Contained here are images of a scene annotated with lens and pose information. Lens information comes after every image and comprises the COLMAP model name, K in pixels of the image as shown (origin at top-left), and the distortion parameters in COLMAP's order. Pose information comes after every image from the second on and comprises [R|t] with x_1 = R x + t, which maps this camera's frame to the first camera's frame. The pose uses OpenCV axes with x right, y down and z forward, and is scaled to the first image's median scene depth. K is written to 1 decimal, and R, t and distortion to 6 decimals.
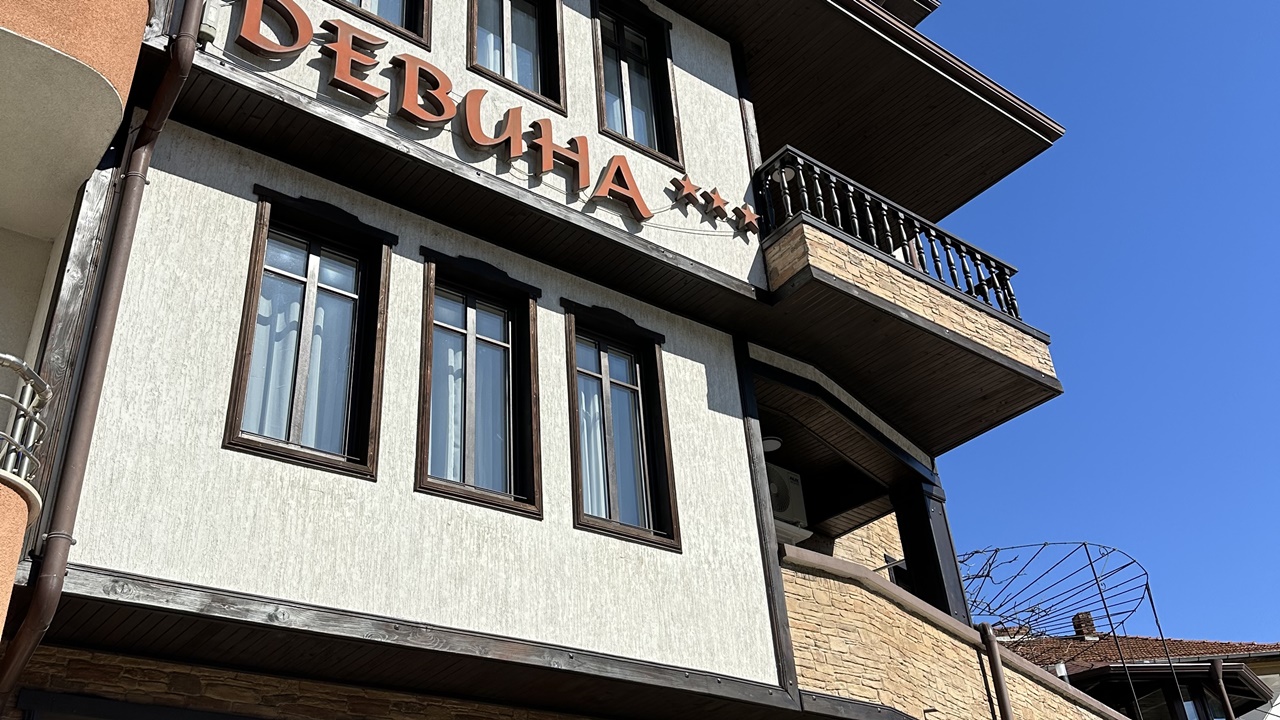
lens RADIAL K [[1164.6, 0, 614.5], [0, 1164.6, 277.1], [0, 0, 1]] dist [0.101218, -0.131861]
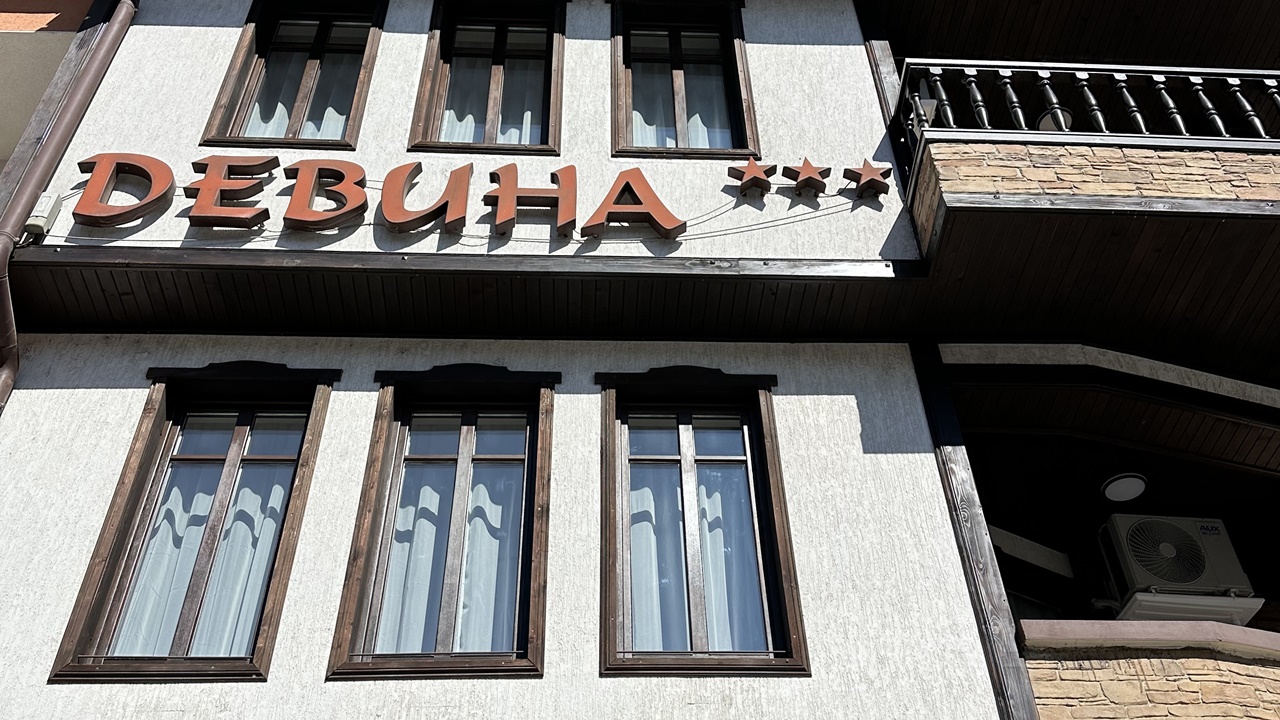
lens RADIAL K [[1164.9, 0, 657.2], [0, 1164.9, 359.7], [0, 0, 1]] dist [0.076925, -0.063908]
pose [[0.810368, -0.369007, -0.455123, 0.319568], [0.307802, 0.929057, -0.205210, 0.170238], [0.498559, 0.026209, 0.866459, 0.377959]]
